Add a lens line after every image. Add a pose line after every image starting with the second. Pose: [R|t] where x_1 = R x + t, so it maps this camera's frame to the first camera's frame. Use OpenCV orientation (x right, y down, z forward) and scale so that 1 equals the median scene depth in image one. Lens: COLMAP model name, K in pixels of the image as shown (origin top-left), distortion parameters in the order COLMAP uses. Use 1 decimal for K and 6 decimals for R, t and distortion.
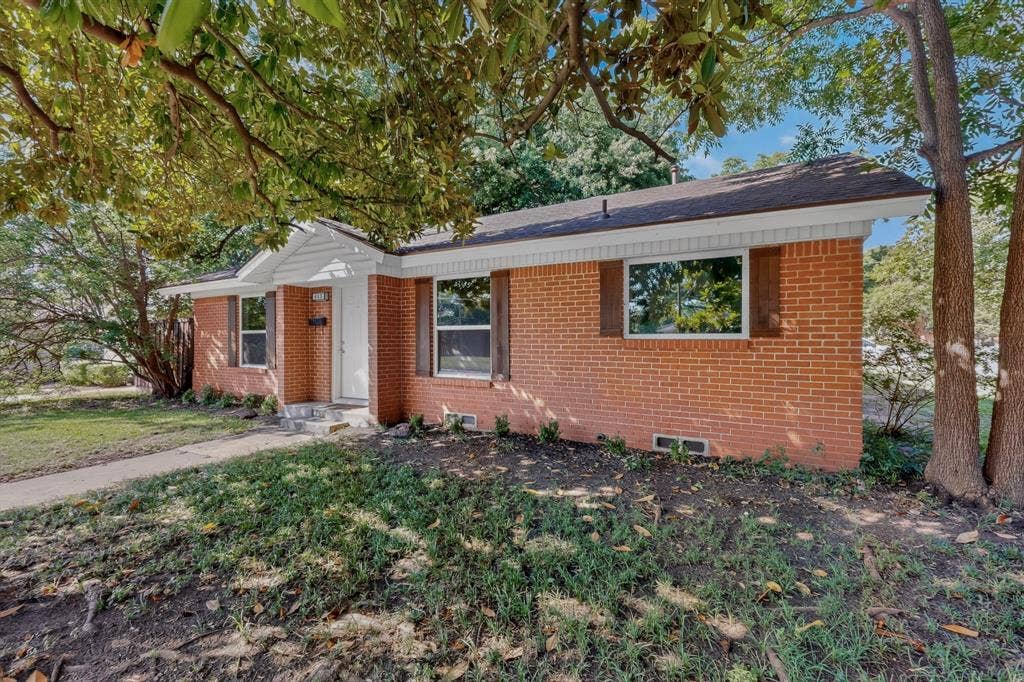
lens RADIAL K [[445.6, 0, 512.0], [0, 445.6, 341.0], [0, 0, 1]] dist [0.001043, 0.000335]
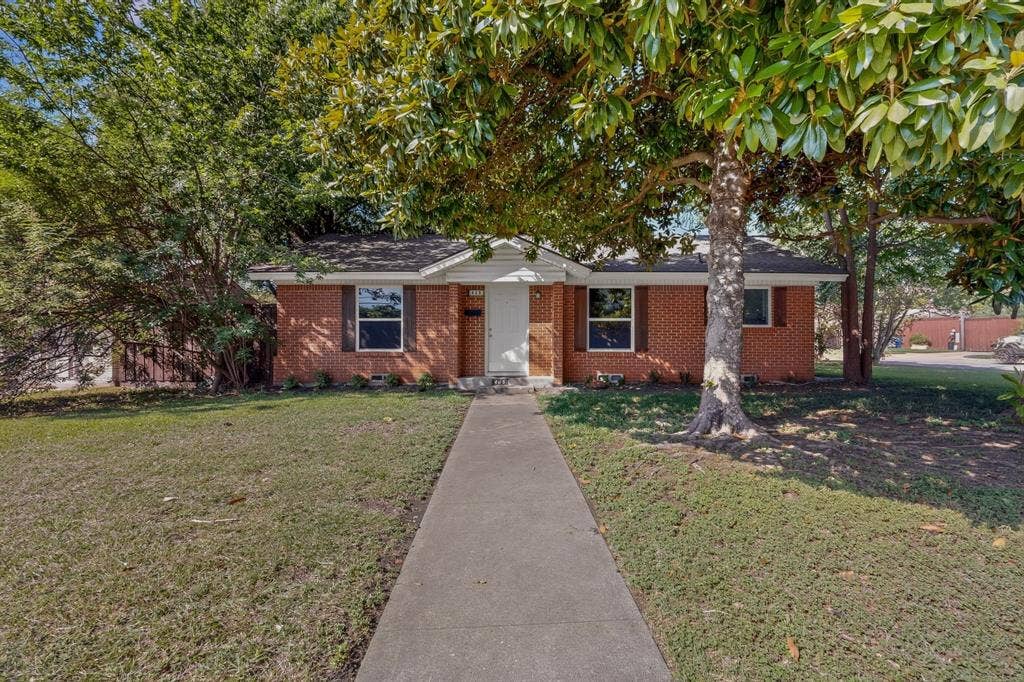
lens RADIAL K [[445.6, 0, 512.0], [0, 445.6, 341.0], [0, 0, 1]] dist [0.001043, 0.000335]
pose [[0.872361, 0.003818, 0.488847, -0.962754], [-0.001846, 0.999988, -0.004516, 0.043509], [-0.488859, 0.003037, 0.872358, -0.168617]]
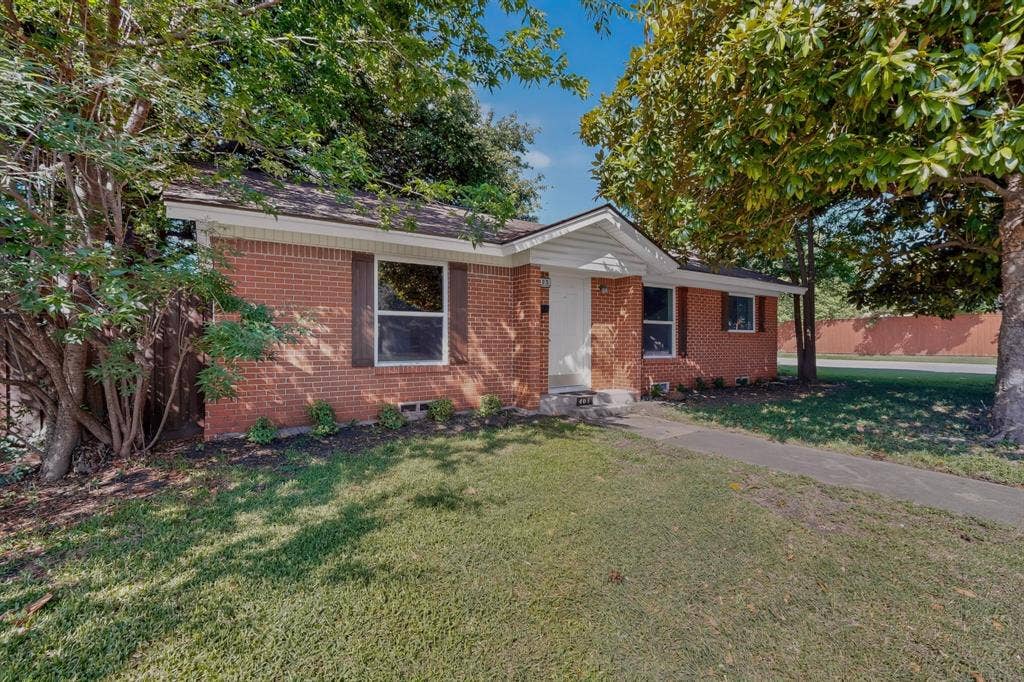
lens RADIAL K [[445.6, 0, 512.0], [0, 445.6, 341.0], [0, 0, 1]] dist [0.001043, 0.000335]
pose [[0.464649, -0.005227, 0.885479, -1.306891], [-0.005168, 0.999950, 0.008615, 0.018933], [-0.885480, -0.008579, 0.464599, 0.605227]]
